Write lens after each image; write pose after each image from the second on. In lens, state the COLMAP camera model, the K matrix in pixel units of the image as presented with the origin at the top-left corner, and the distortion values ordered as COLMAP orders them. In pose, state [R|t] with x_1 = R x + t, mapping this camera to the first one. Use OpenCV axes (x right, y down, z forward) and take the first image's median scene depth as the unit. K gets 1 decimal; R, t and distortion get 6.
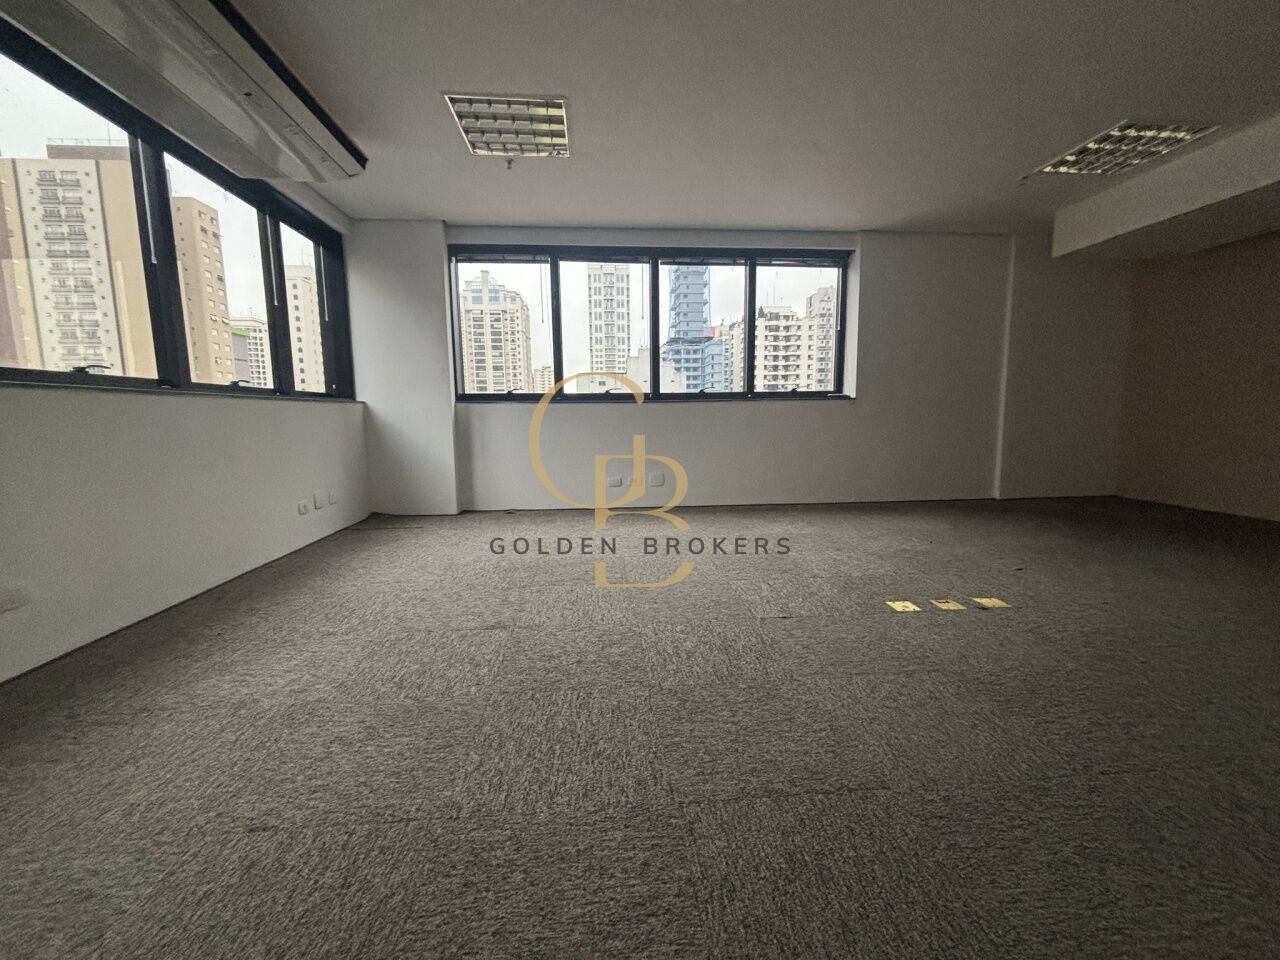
lens RADIAL K [[514.7, 0, 640.0], [0, 514.7, 480.0], [0, 0, 1]] dist [0.000592, 0.000190]
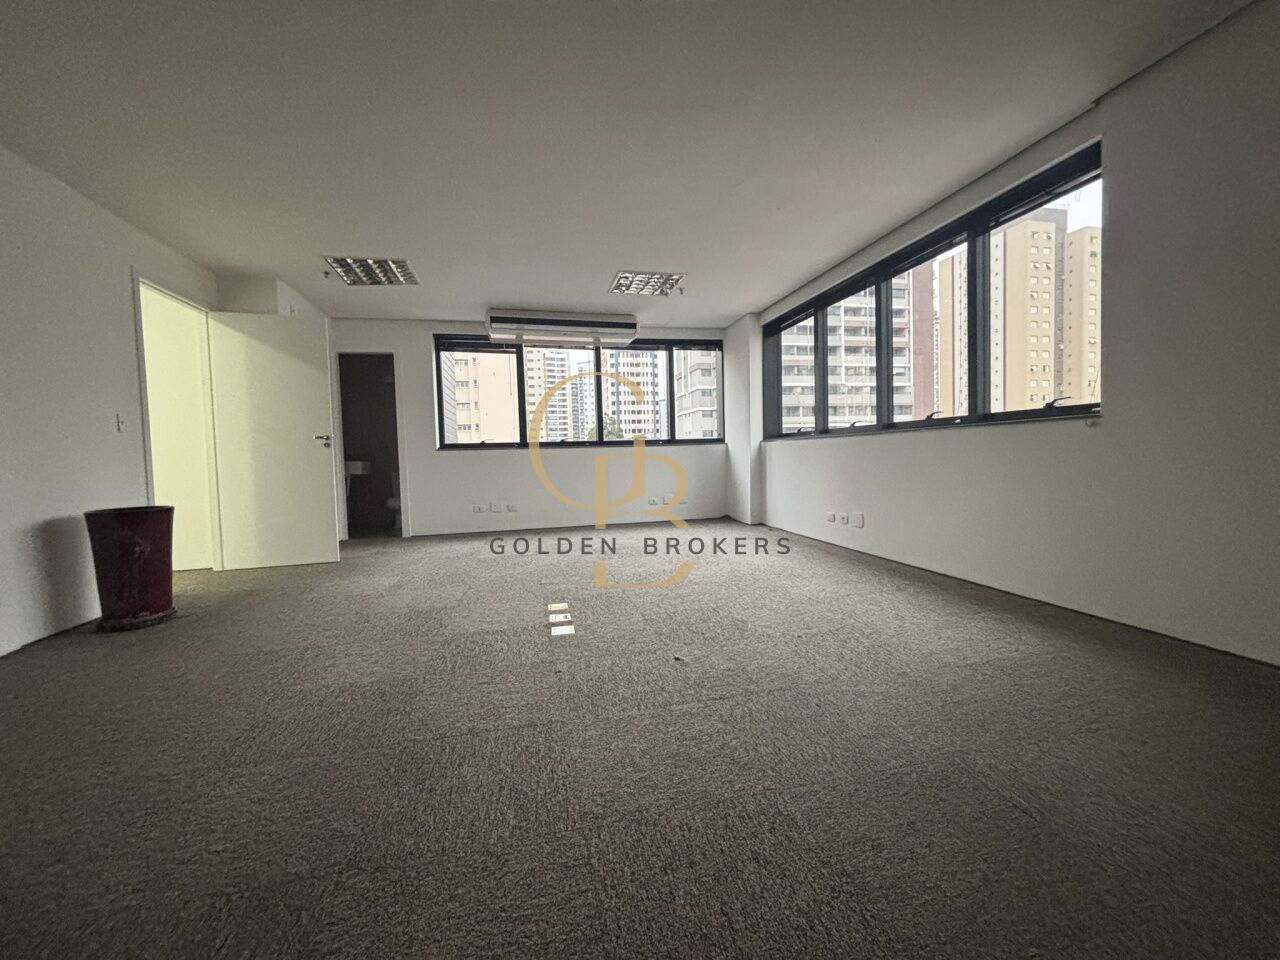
lens RADIAL K [[514.7, 0, 640.0], [0, 514.7, 480.0], [0, 0, 1]] dist [0.000592, 0.000190]
pose [[0.148296, 0.047843, -0.987785, 1.325500], [-0.090692, 0.995278, 0.034590, -0.101387], [0.984776, 0.084455, 0.151935, 0.716285]]
